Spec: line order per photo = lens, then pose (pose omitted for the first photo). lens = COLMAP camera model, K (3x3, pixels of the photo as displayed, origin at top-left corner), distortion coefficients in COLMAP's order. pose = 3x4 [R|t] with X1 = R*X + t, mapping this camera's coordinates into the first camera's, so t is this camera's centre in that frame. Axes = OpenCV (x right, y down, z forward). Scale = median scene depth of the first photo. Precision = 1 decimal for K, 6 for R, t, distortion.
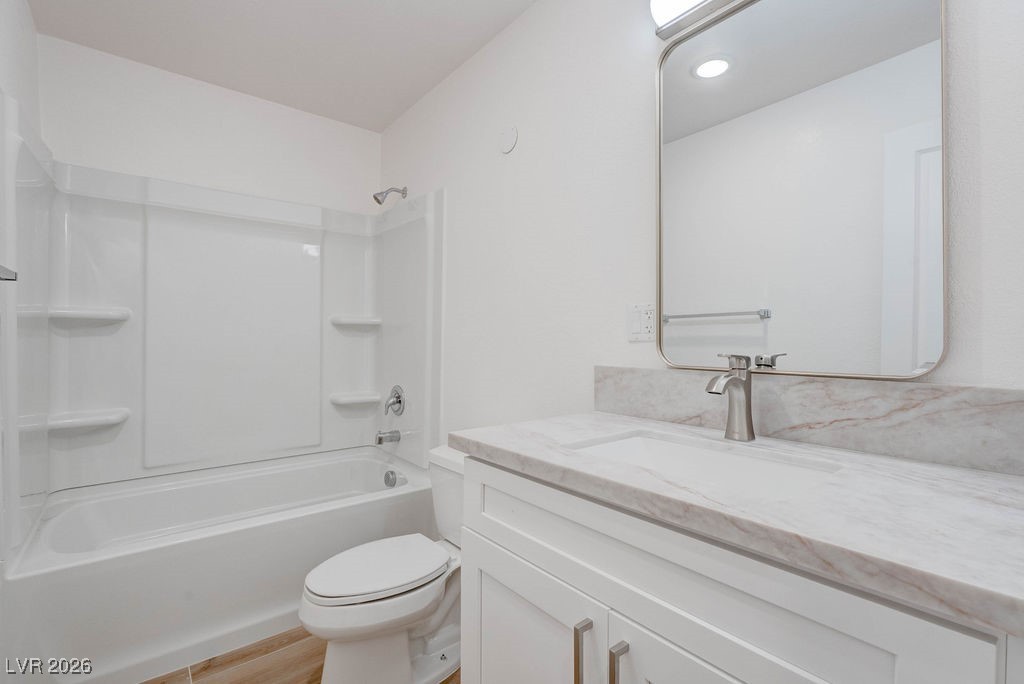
lens RADIAL K [[462.7, 0, 508.7], [0, 462.7, 343.0], [0, 0, 1]] dist [-0.021621, 0.006161]
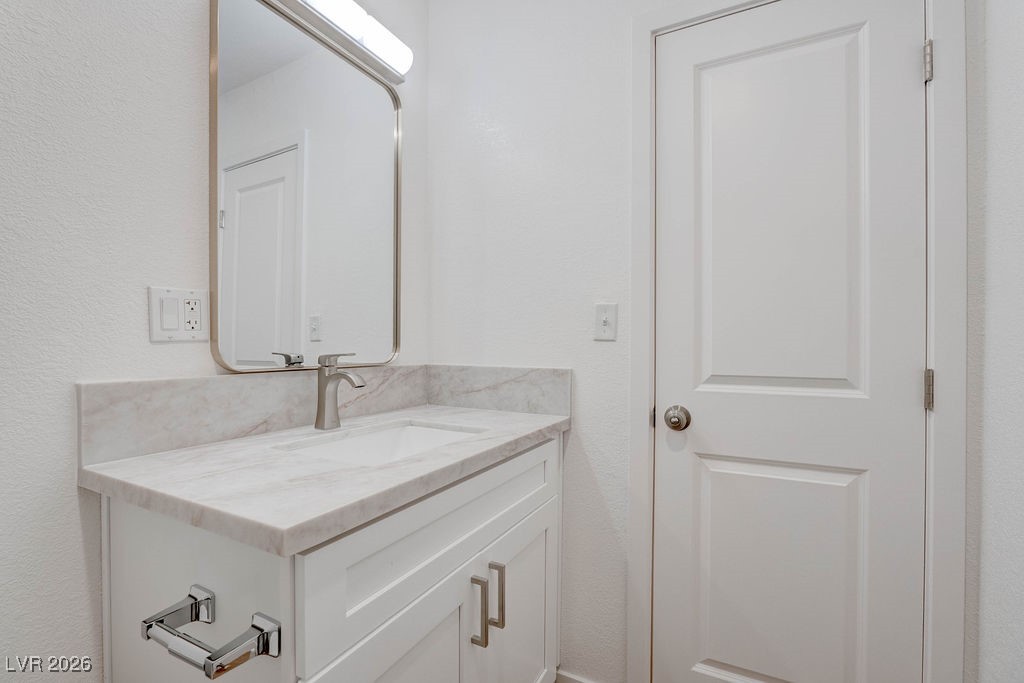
lens RADIAL K [[462.7, 0, 509.5], [0, 462.7, 342.8], [0, 0, 1]] dist [-0.021621, 0.006161]
pose [[-0.389316, -0.008155, 0.921068, -0.631881], [-0.006380, 0.999961, 0.006157, -0.010085], [-0.921082, -0.003479, -0.389352, 0.906635]]
